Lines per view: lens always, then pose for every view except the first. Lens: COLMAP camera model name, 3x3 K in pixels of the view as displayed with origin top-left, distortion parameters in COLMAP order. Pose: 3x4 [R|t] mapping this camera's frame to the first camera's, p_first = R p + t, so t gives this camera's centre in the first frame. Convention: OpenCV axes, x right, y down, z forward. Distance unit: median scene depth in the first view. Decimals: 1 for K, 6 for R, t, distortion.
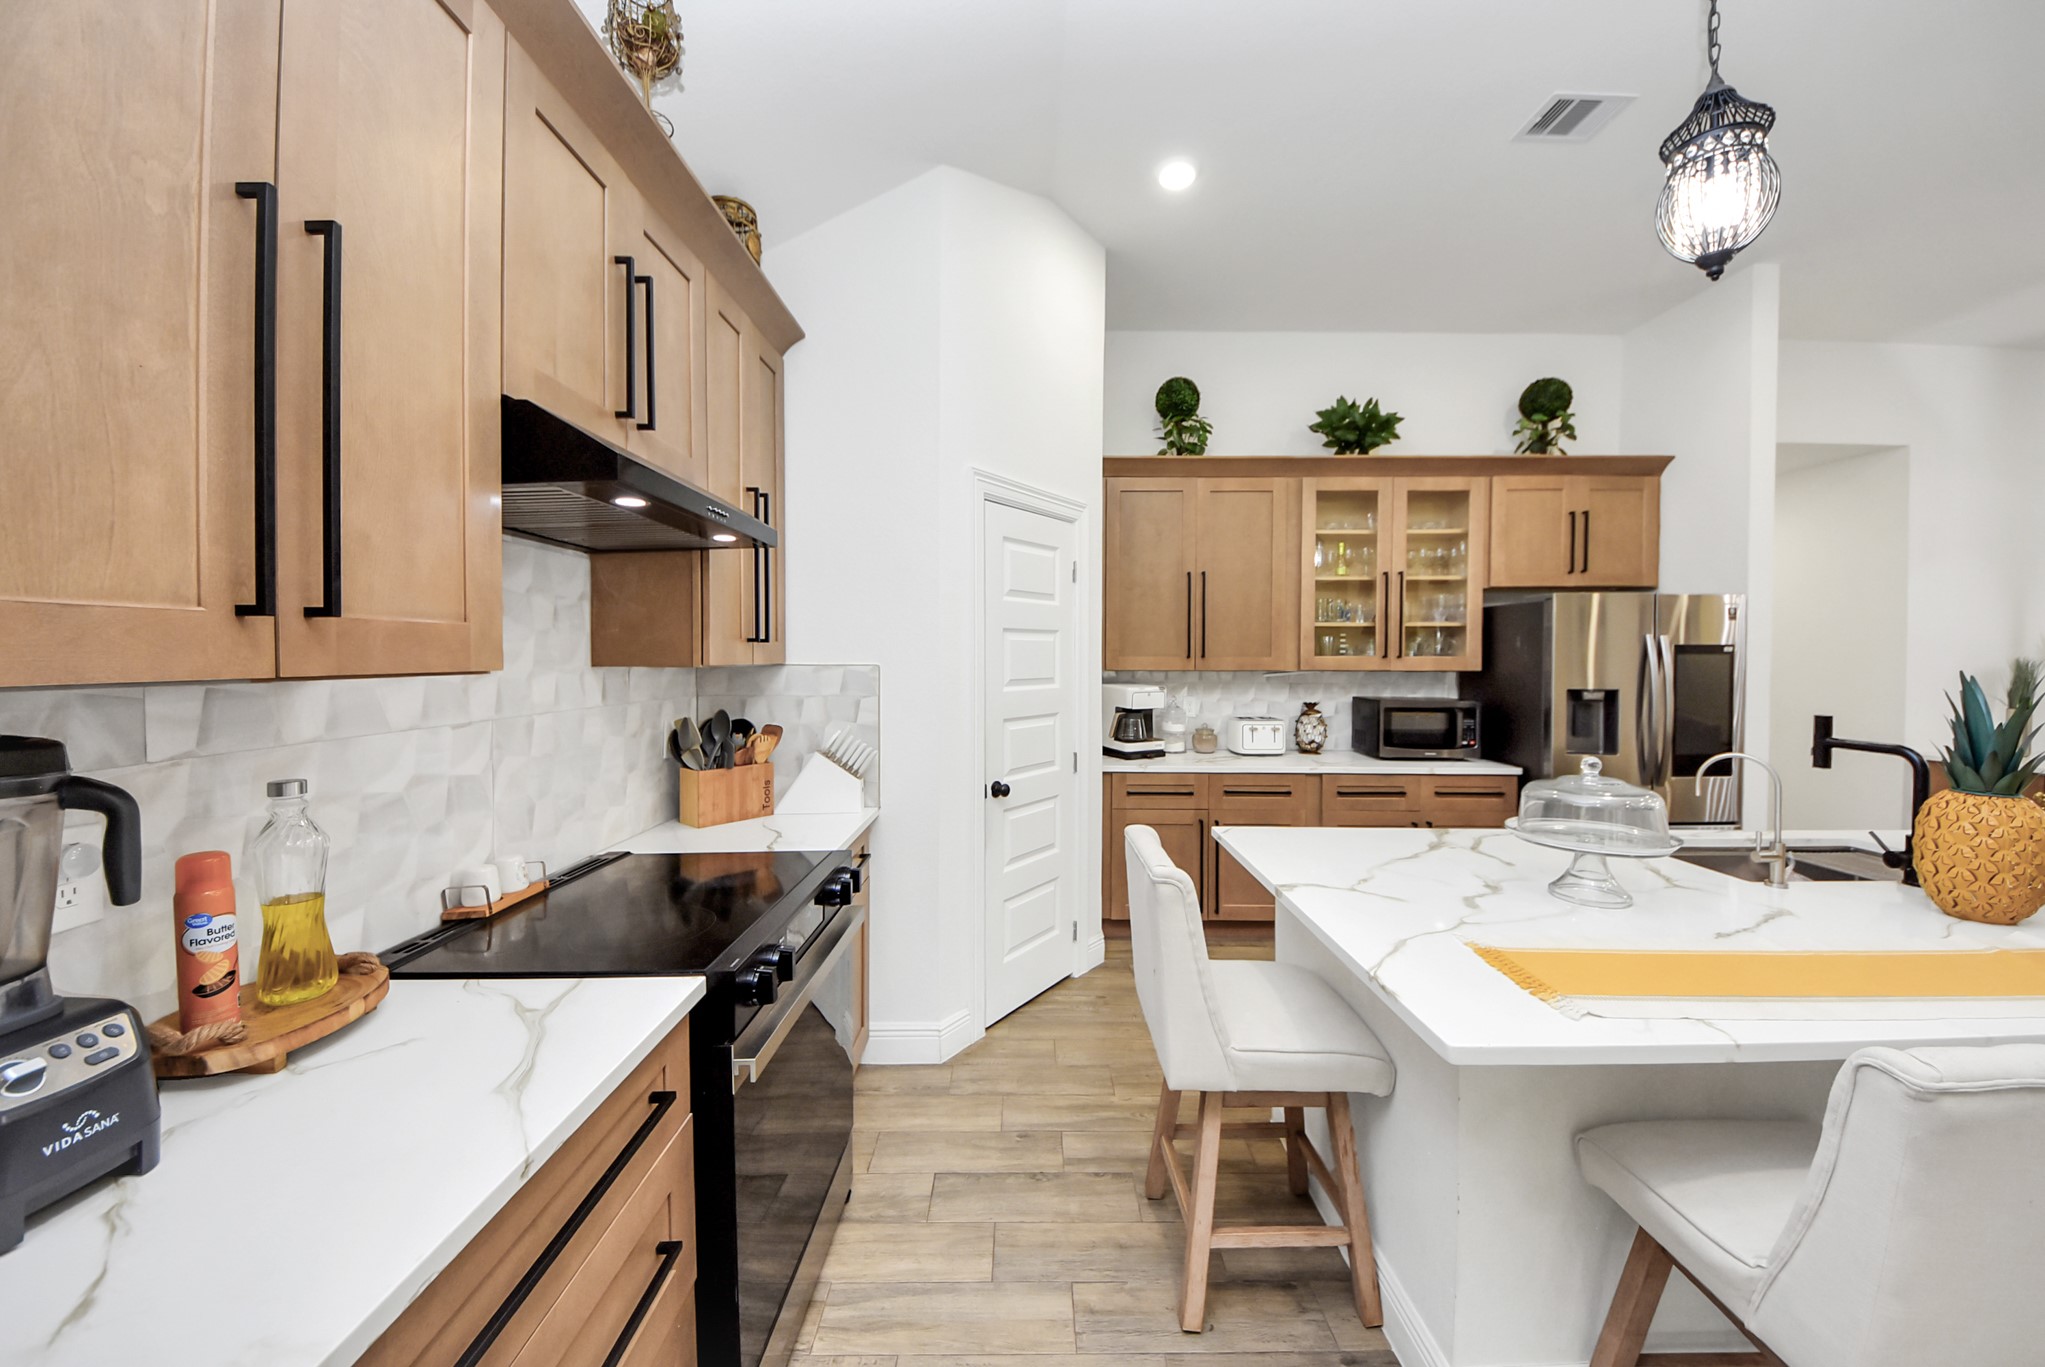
lens RADIAL K [[734.4, 0, 1029.2], [0, 734.4, 670.1], [0, 0, 1]] dist [0.007625, -0.007853]
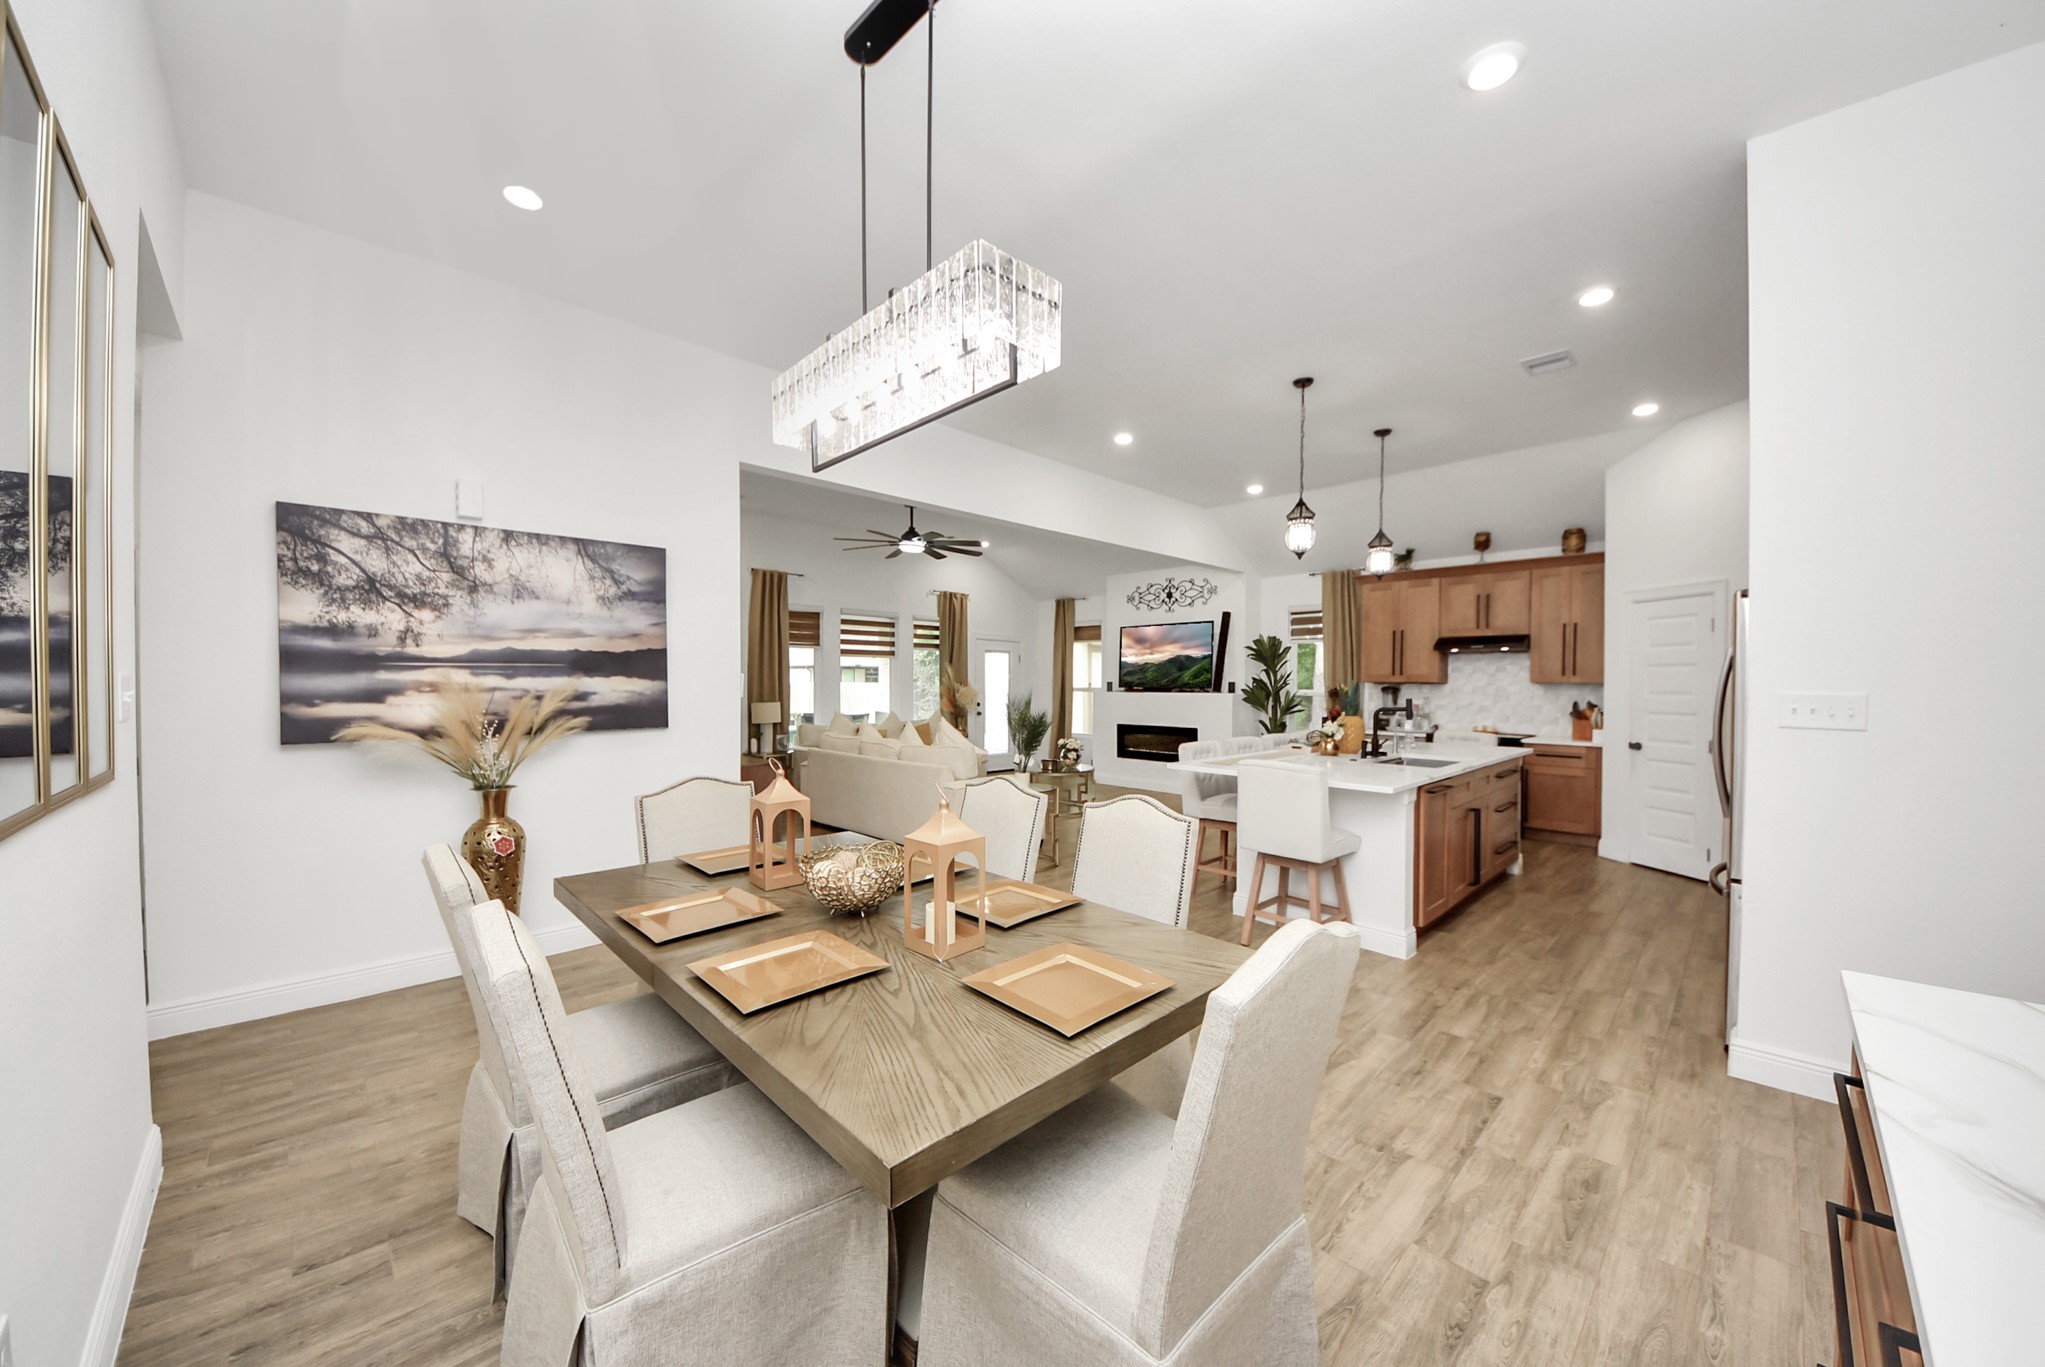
lens RADIAL K [[734.4, 0, 1022.7], [0, 734.4, 692.2], [0, 0, 1]] dist [0.007625, -0.007853]
pose [[-0.727320, -0.001359, -0.686297, 2.749010], [-0.023310, 0.999470, 0.022725, 0.010888], [0.685902, 0.032526, -0.726966, 1.396288]]
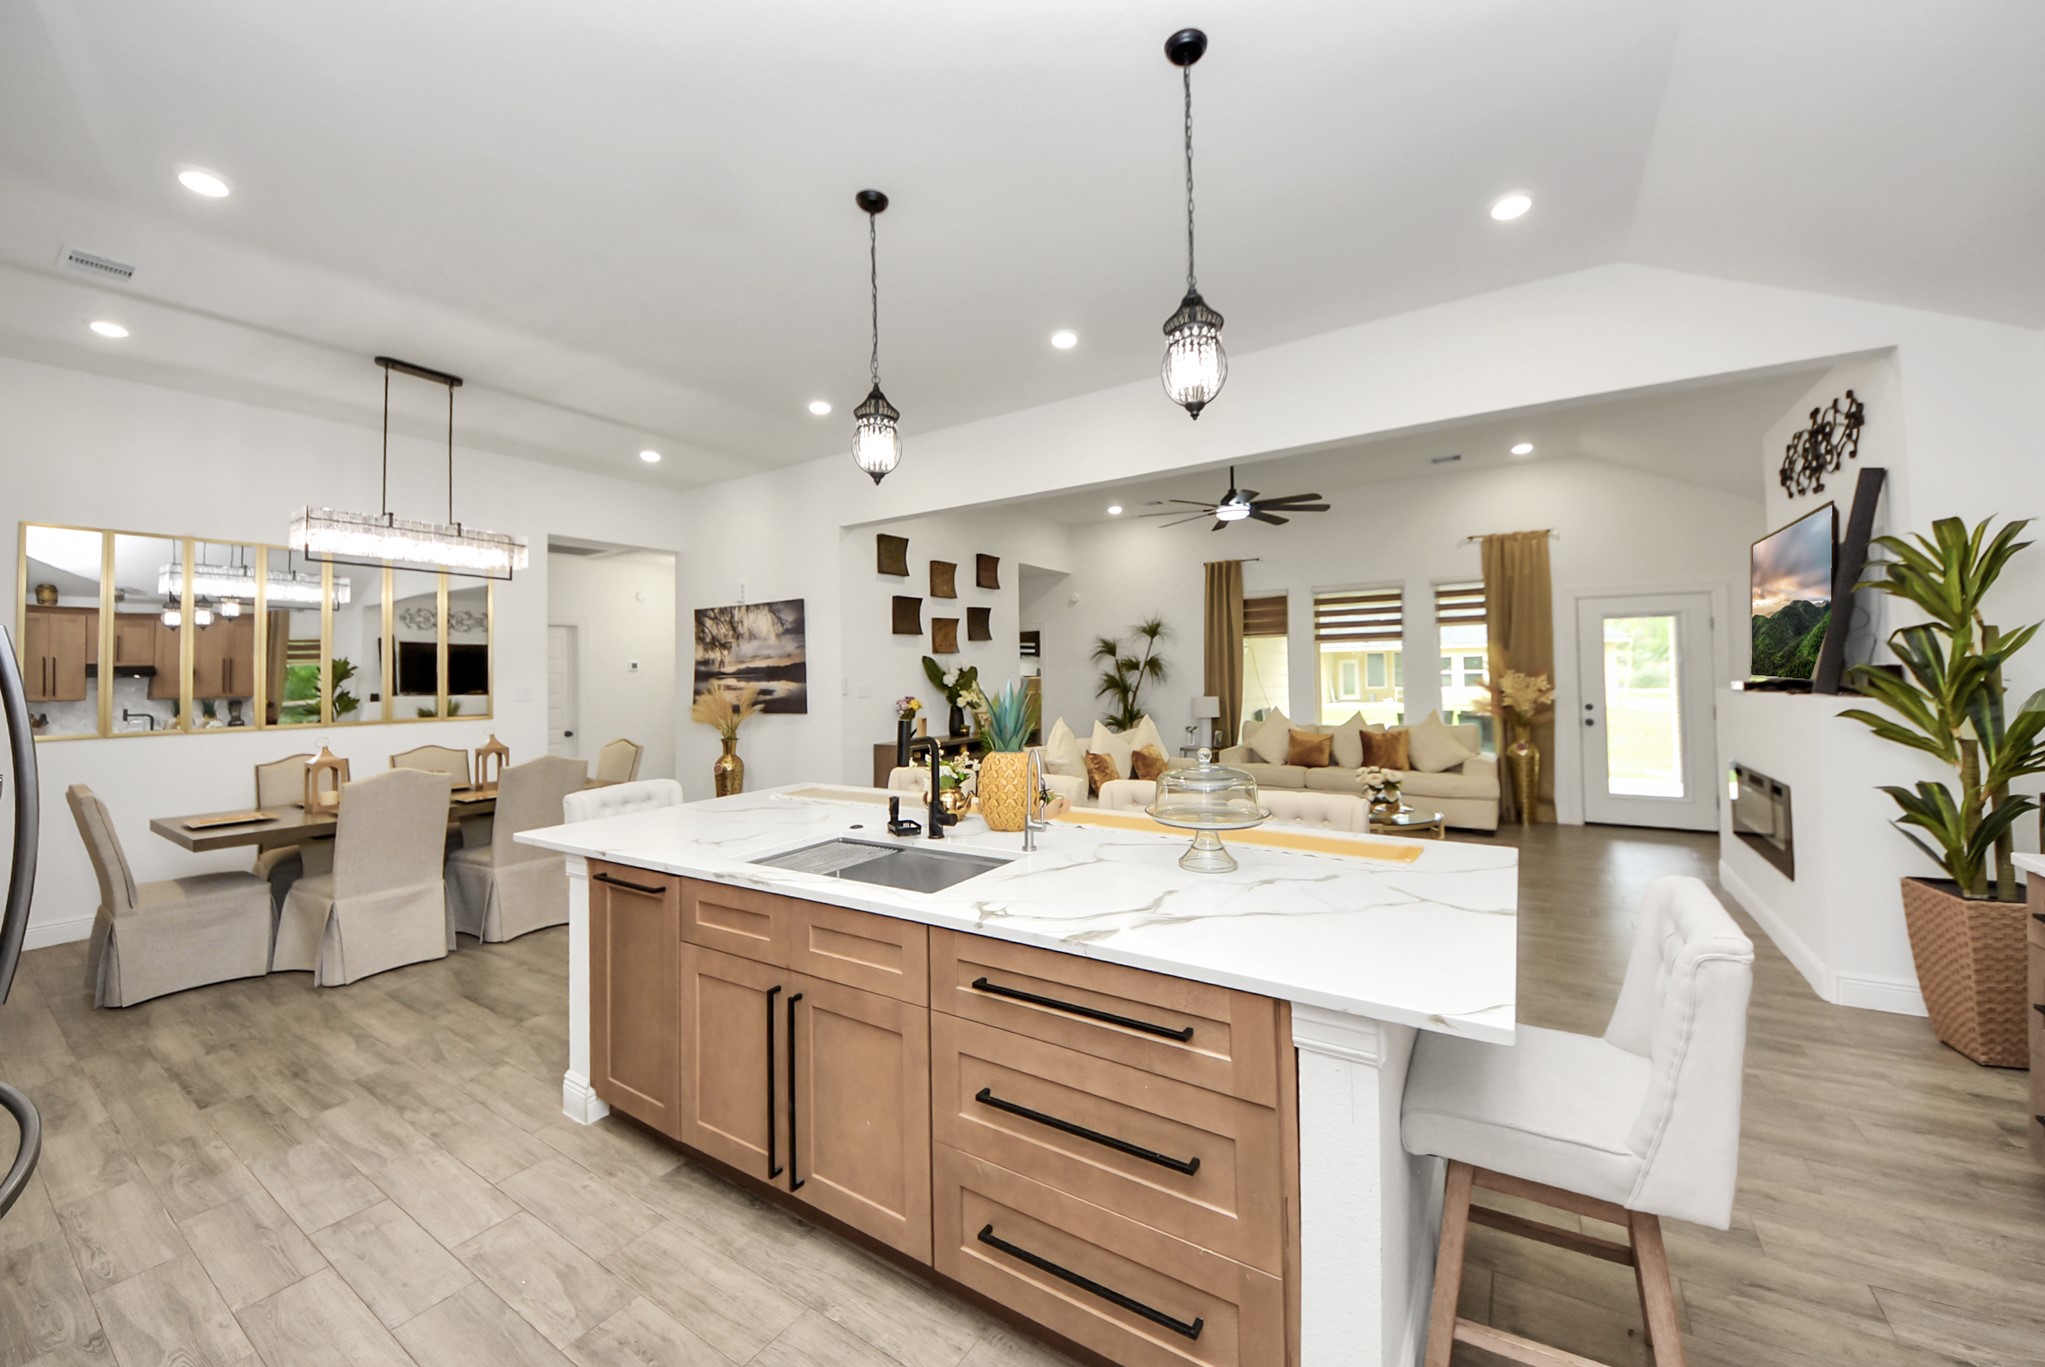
lens RADIAL K [[734.4, 0, 1018.4], [0, 734.4, 658.0], [0, 0, 1]] dist [0.007625, -0.007853]
pose [[-0.826619, 0.020417, 0.562392, 0.210555], [0.021648, 0.999756, -0.004477, -0.017306], [-0.562346, 0.008474, -0.826859, 1.331151]]
